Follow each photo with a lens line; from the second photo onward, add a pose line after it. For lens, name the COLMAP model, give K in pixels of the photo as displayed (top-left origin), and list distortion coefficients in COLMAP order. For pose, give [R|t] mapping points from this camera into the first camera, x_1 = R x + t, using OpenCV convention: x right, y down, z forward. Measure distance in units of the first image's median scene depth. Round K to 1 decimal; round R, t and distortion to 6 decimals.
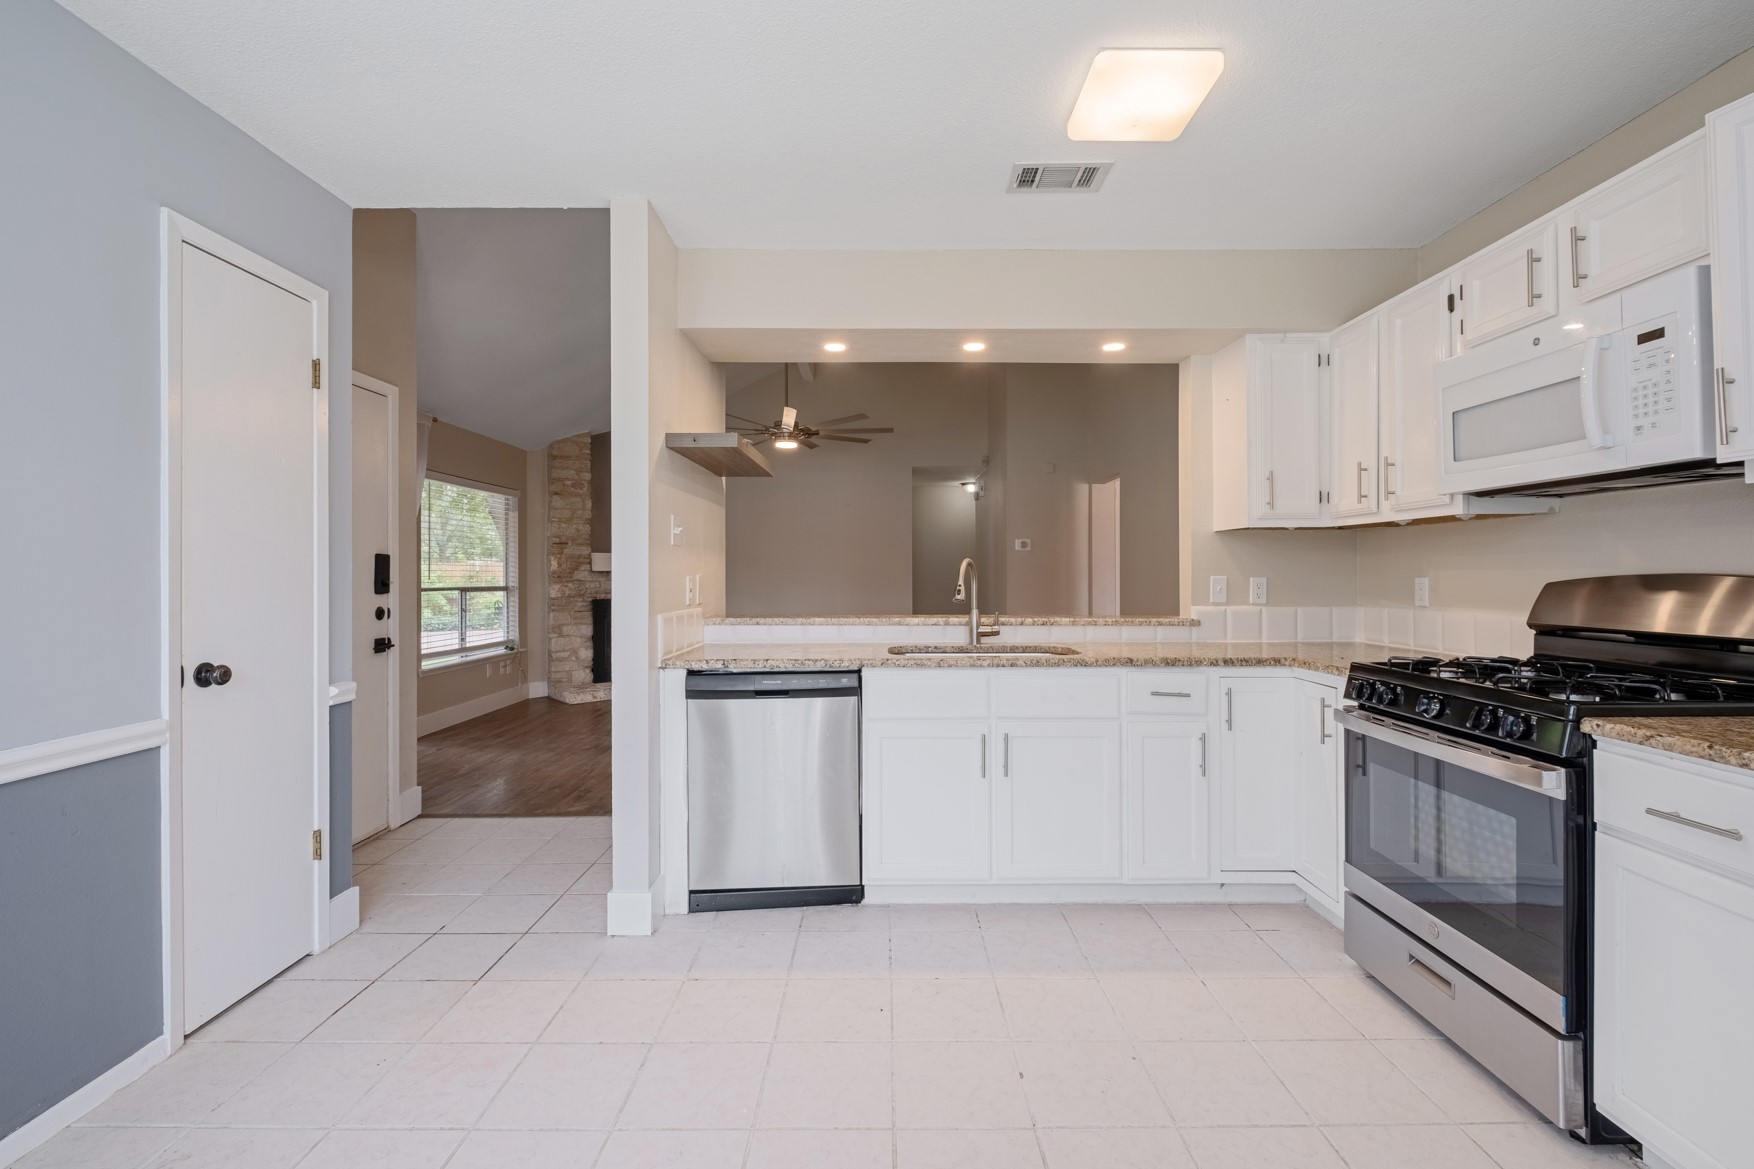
lens RADIAL K [[766.8, 0, 885.9], [0, 766.8, 575.0], [0, 0, 1]] dist [-0.003040, -0.001309]
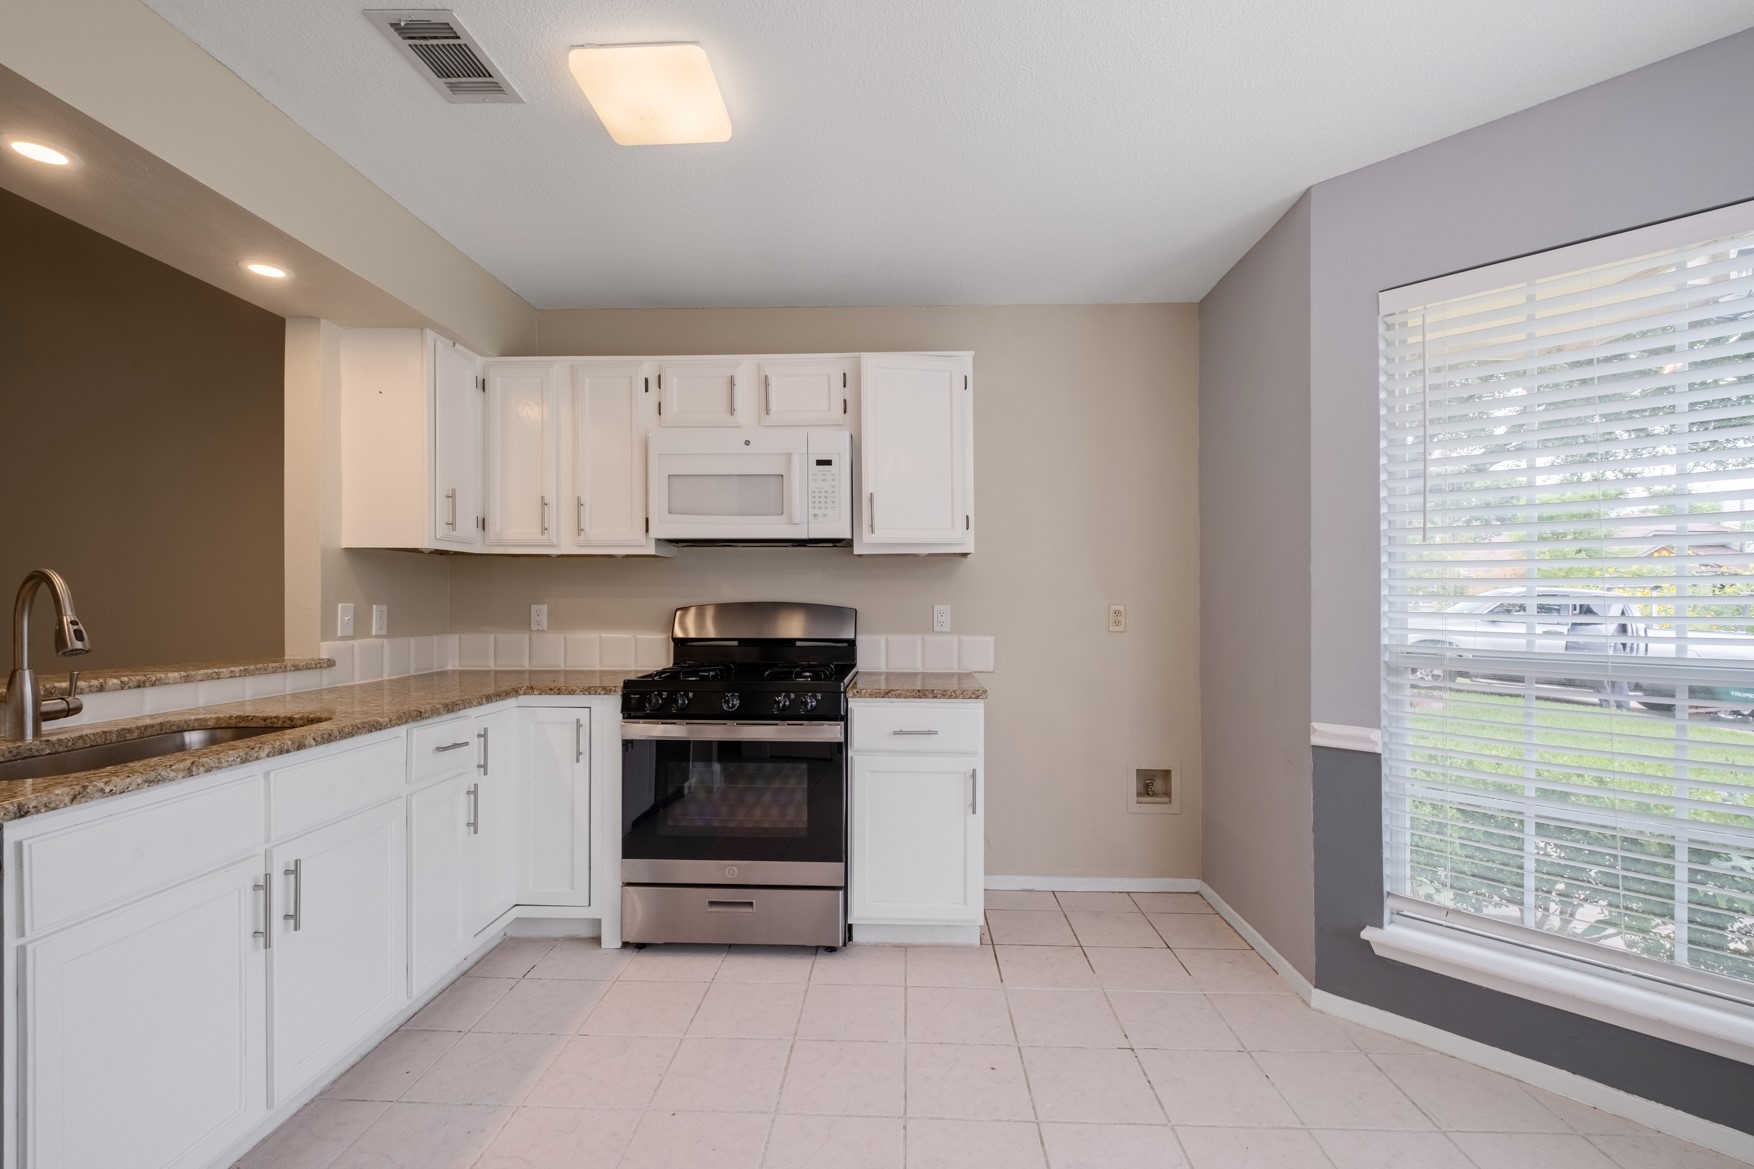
lens RADIAL K [[766.8, 0, 884.9], [0, 766.8, 591.3], [0, 0, 1]] dist [-0.003040, -0.001309]
pose [[0.038814, 0.016575, 0.999109, -0.351229], [-0.001694, 0.999862, -0.016522, 0.001165], [-0.999245, -0.001051, 0.038836, 0.402058]]
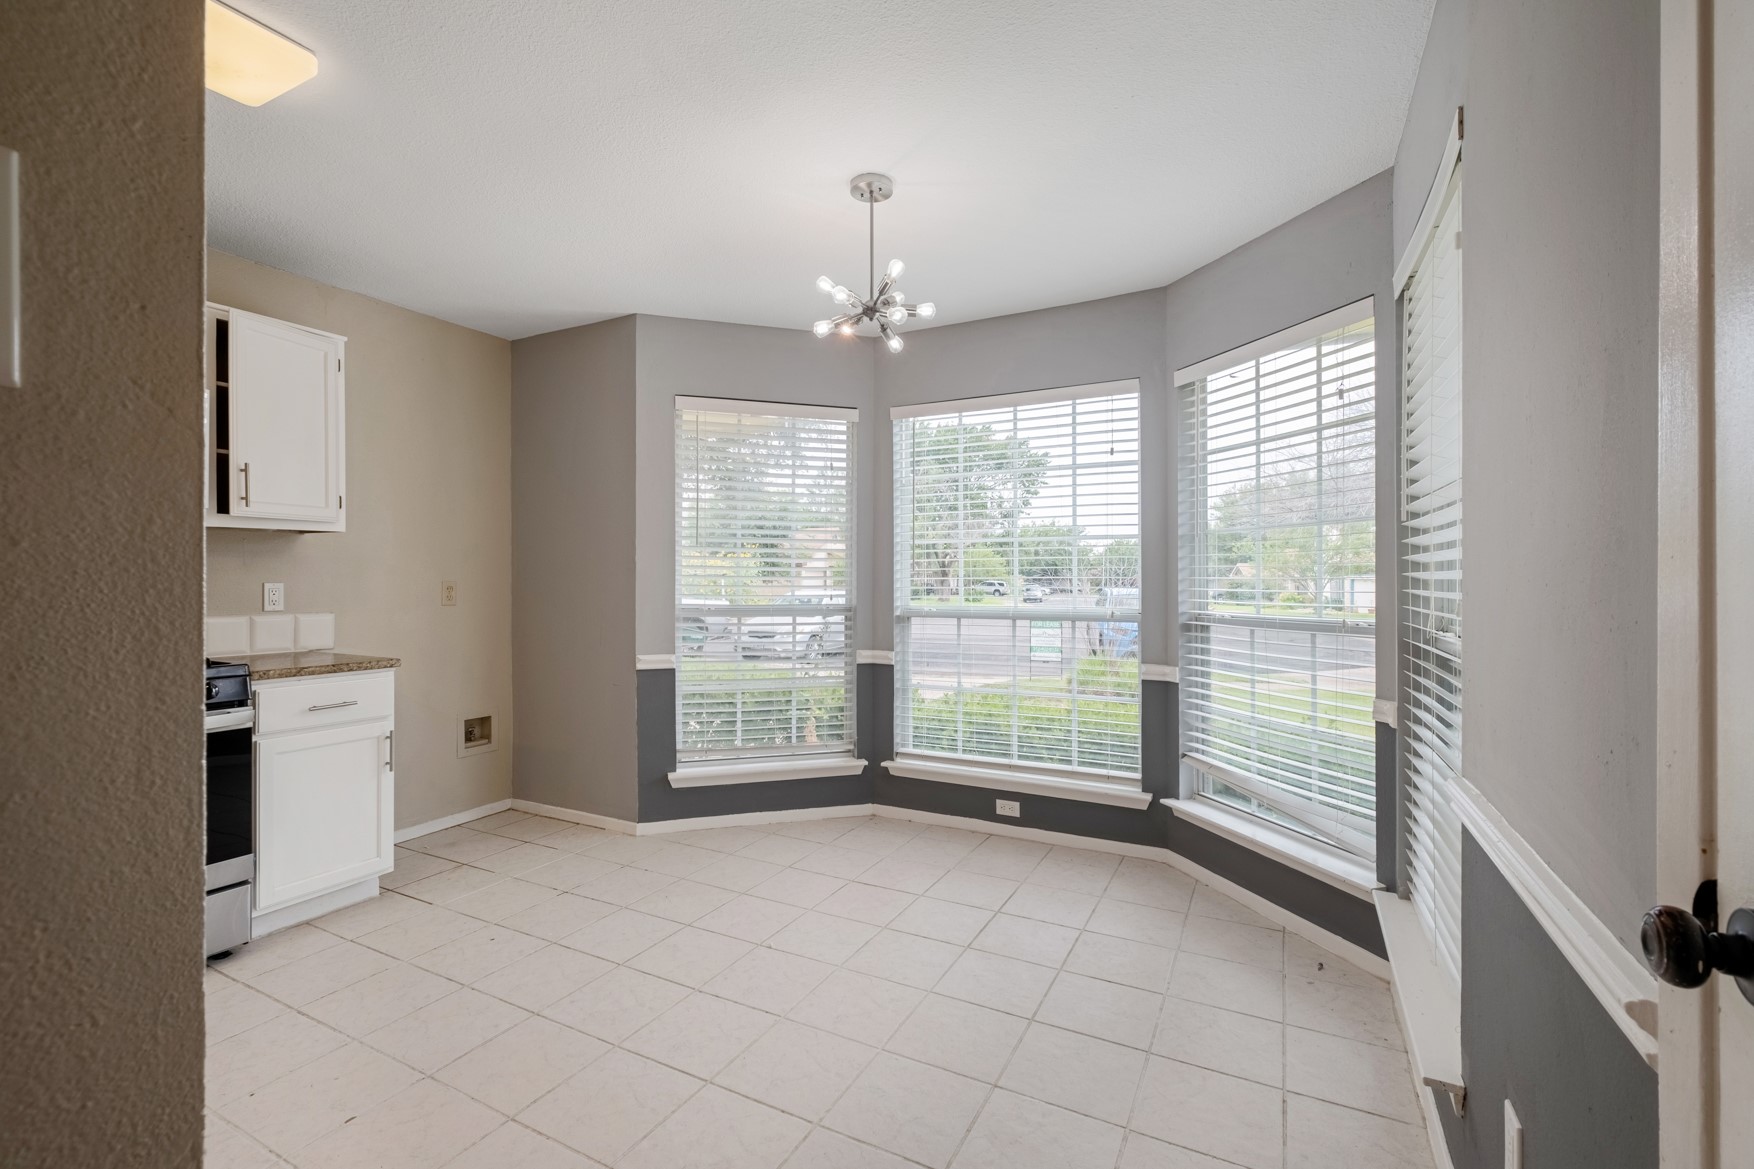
lens RADIAL K [[766.8, 0, 879.5], [0, 766.8, 581.6], [0, 0, 1]] dist [-0.003040, -0.001309]
pose [[-0.888205, 0.003385, 0.459436, -0.460846], [0.004421, 0.999990, 0.001179, 0.002496], [-0.459427, 0.003079, -0.888210, 0.898596]]
